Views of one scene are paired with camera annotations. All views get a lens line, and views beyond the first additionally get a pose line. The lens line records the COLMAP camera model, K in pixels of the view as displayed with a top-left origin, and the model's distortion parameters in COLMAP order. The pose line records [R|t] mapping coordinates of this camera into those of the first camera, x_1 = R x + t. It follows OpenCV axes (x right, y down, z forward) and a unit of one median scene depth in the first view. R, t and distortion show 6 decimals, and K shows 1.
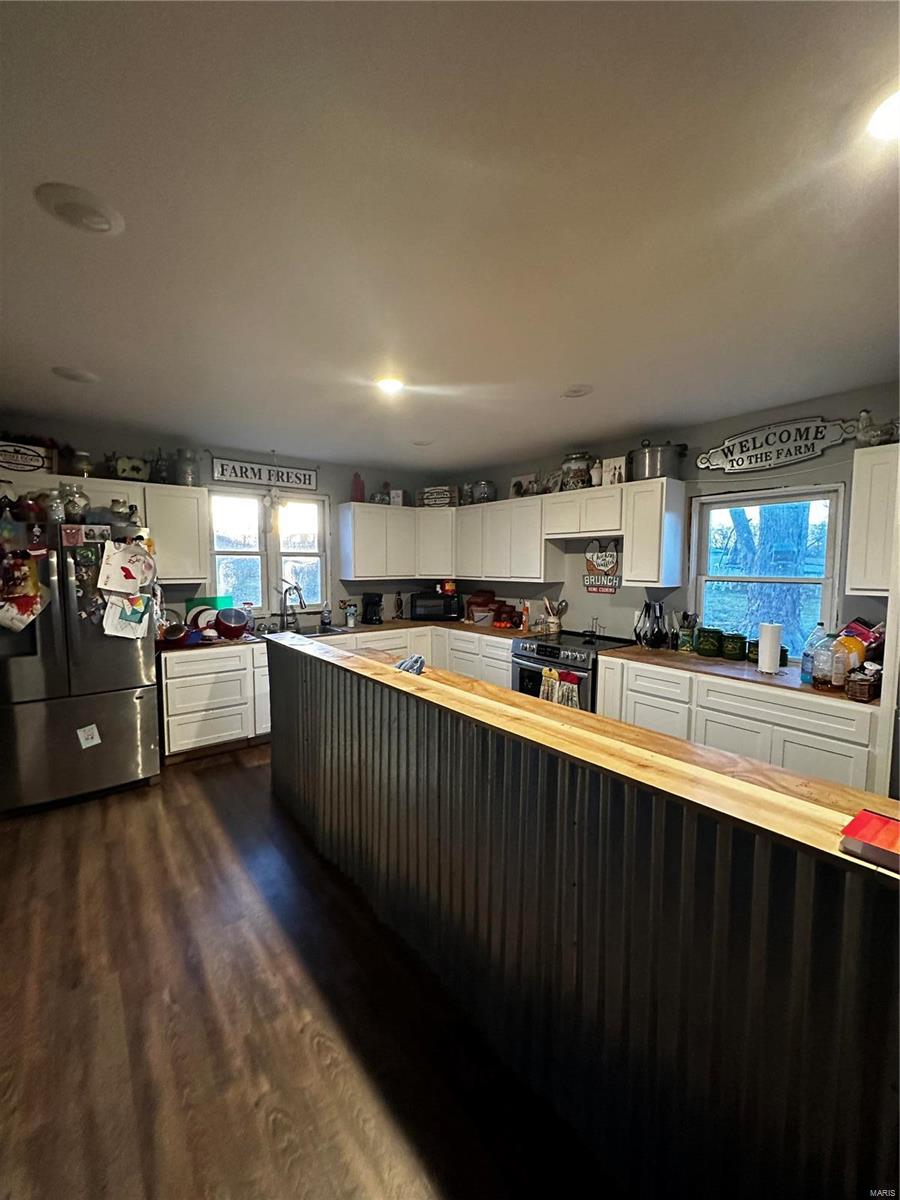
lens RADIAL K [[478.5, 0, 450.9], [0, 478.5, 598.7], [0, 0, 1]] dist [-0.003939, 0.001519]
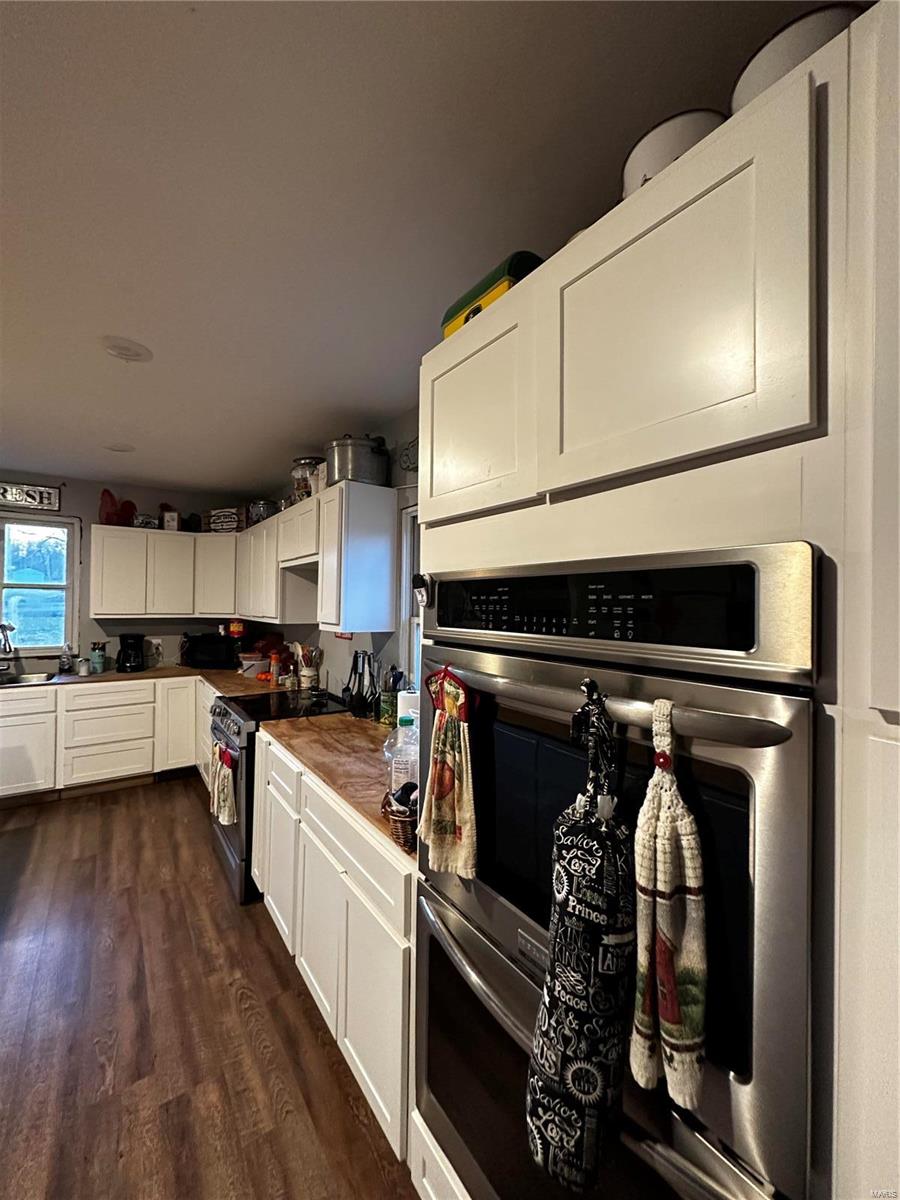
lens RADIAL K [[478.5, 0, 449.7], [0, 478.5, 598.7], [0, 0, 1]] dist [-0.003939, 0.001519]
pose [[0.997988, 0.010077, -0.062592, 0.604203], [-0.015363, 0.996300, -0.084563, -0.015353], [0.061508, 0.085354, 0.994450, 0.284637]]
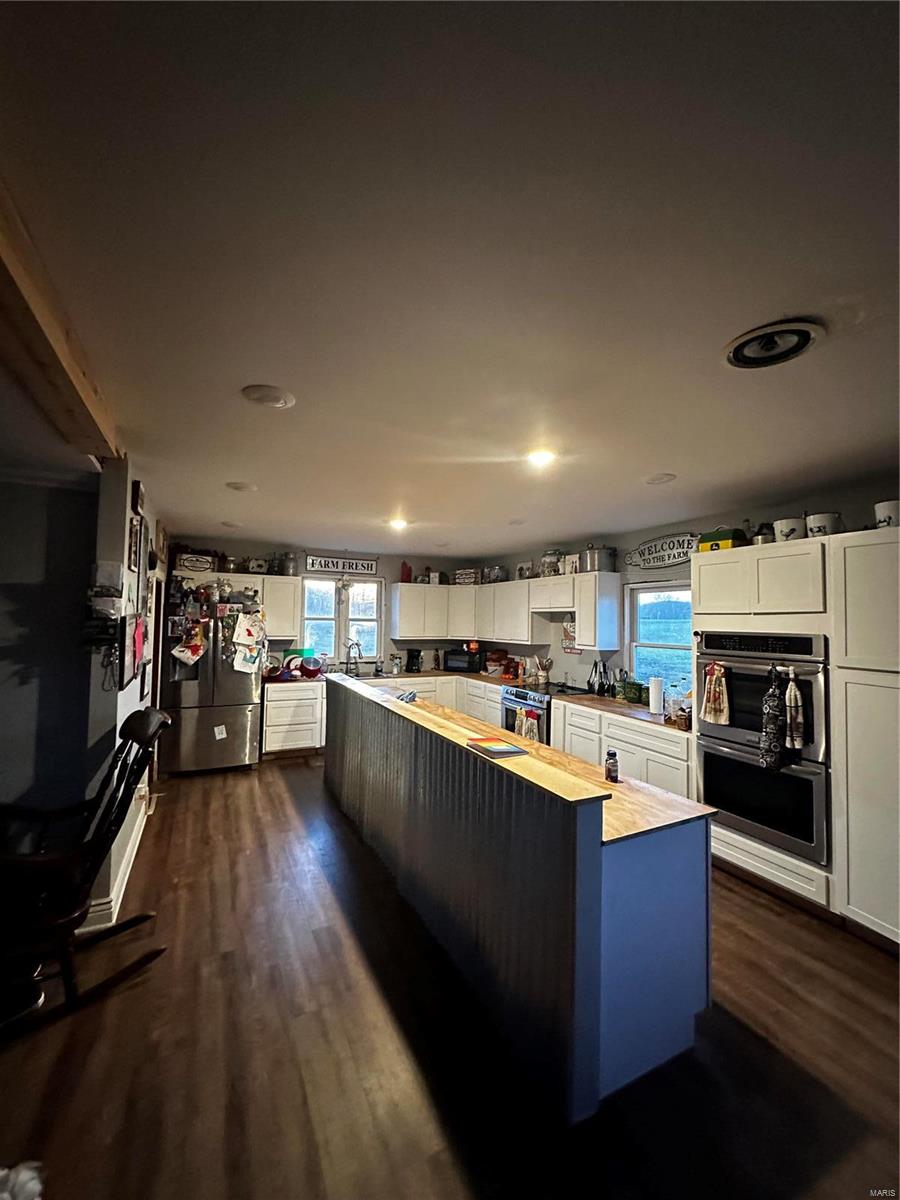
lens RADIAL K [[478.5, 0, 452.1], [0, 478.5, 598.6], [0, 0, 1]] dist [-0.003939, 0.001519]
pose [[0.979436, 0.005036, -0.201692, 0.289363], [-0.029421, 0.992568, -0.118085, 0.003569], [0.199598, 0.121591, 0.972305, -0.407470]]
